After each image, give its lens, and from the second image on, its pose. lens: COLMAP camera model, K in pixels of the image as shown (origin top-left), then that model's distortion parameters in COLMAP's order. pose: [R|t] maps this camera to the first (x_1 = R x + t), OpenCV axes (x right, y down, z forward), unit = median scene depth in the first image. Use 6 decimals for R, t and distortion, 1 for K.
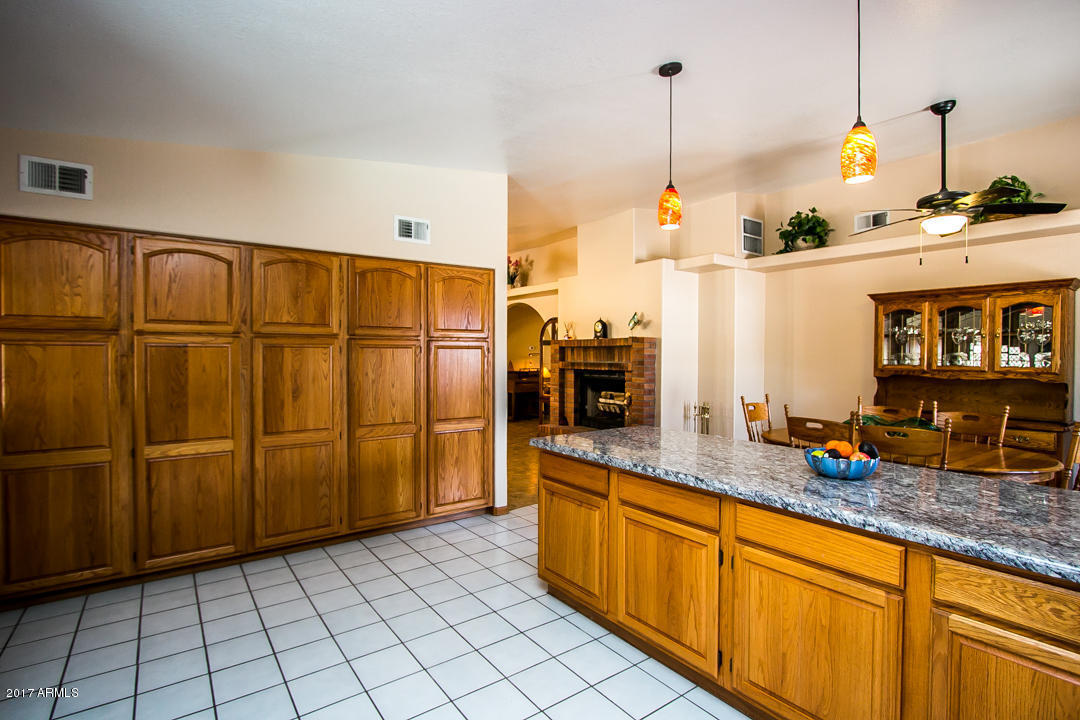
lens RADIAL K [[517.7, 0, 538.8], [0, 517.7, 361.6], [0, 0, 1]] dist [0.001706, 0.000337]
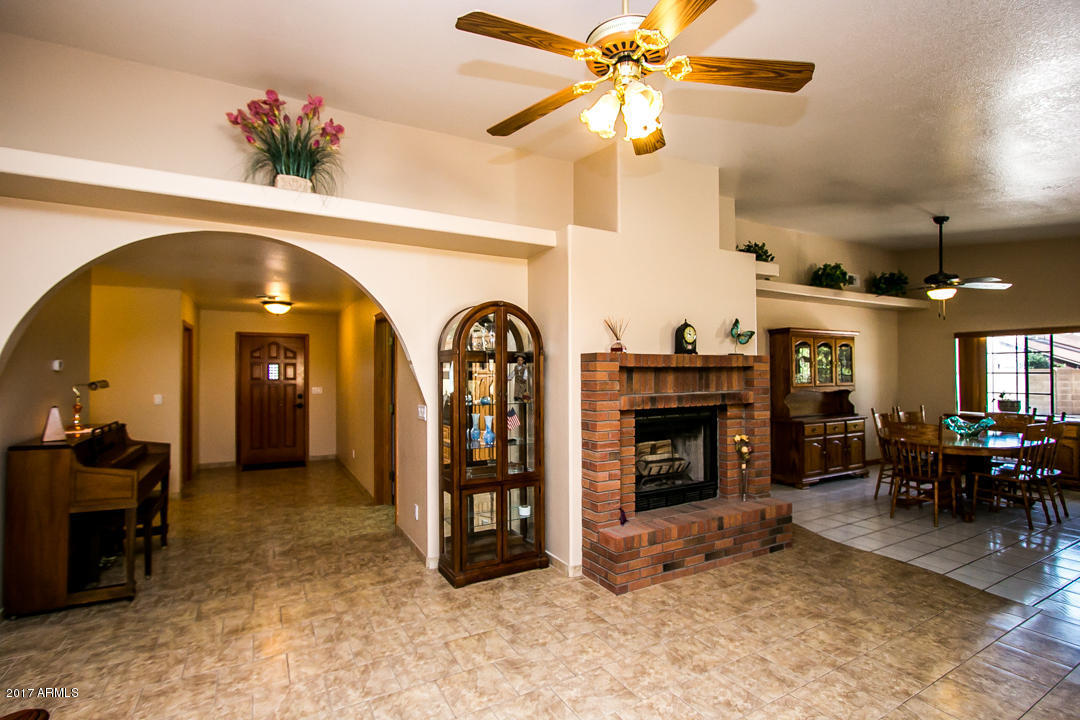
lens RADIAL K [[507.9, 0, 536.2], [0, 507.9, 359.7], [0, 0, 1]] dist [-0.015708, 0.000505]
pose [[0.114194, 0.013944, 0.993361, -0.726997], [0.016926, 0.999729, -0.015979, -0.049550], [-0.993314, 0.018638, 0.113927, 1.717948]]
